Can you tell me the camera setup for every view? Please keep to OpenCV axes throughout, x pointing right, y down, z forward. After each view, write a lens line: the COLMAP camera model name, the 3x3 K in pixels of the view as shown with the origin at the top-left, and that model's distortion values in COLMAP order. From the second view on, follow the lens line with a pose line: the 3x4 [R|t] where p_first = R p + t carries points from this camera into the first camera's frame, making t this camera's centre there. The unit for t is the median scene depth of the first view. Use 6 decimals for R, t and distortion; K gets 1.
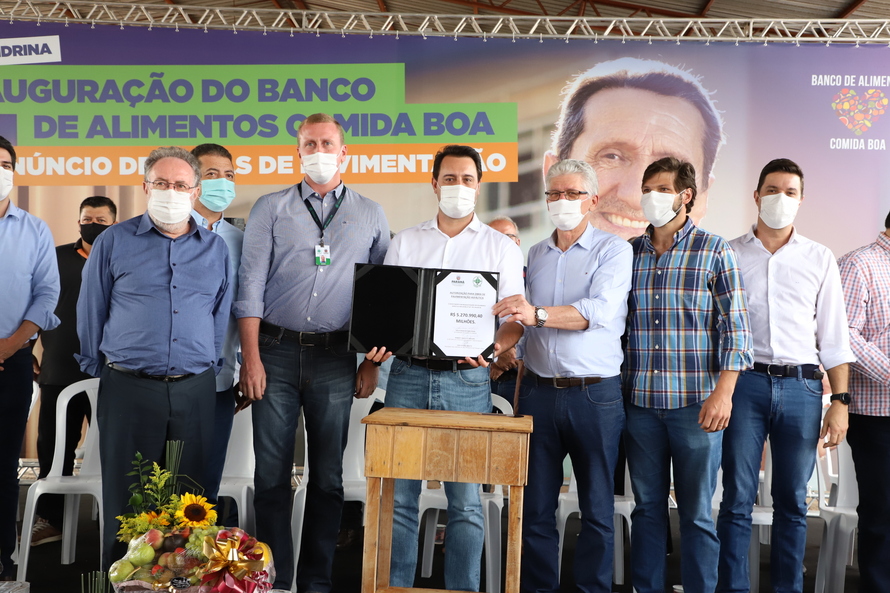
lens RADIAL K [[1028.2, 0, 440.7], [0, 1028.2, 299.1], [0, 0, 1]] dist [0.119292, 0.042868]
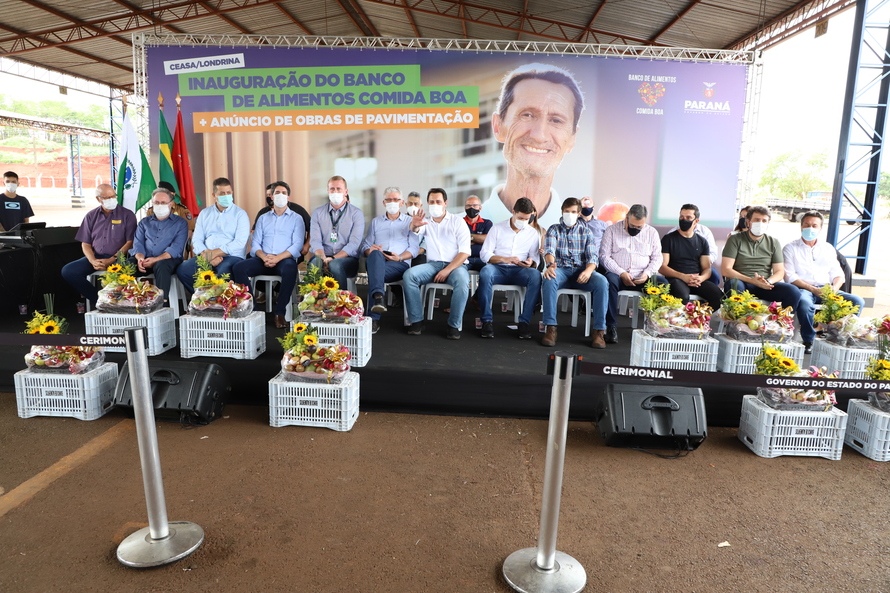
lens RADIAL K [[605.5, 0, 443.4], [0, 605.5, 300.3], [0, 0, 1]] dist [-0.071695, 0.037751]
pose [[0.999986, 0.002181, -0.004841, 0.014488], [-0.001227, 0.982011, 0.188820, -0.009814], [0.005165, -0.188812, 0.982000, -0.169312]]
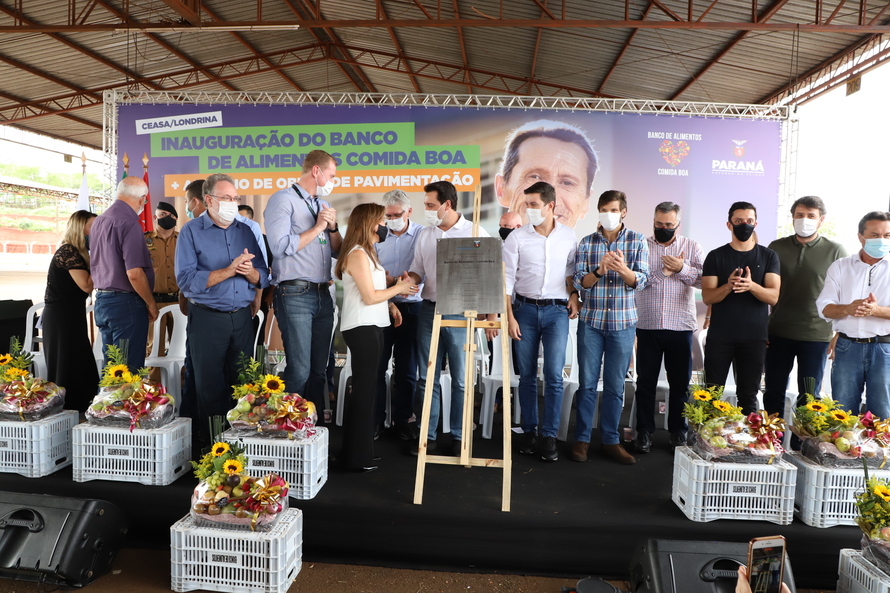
lens RADIAL K [[600.4, 0, 443.9], [0, 600.4, 299.4], [0, 0, 1]] dist [-0.074661, 0.037397]
pose [[0.999671, 0.004239, -0.025306, 0.040617], [-0.002270, 0.997004, 0.077320, -0.011623], [0.025558, -0.077237, 0.996685, -0.008849]]
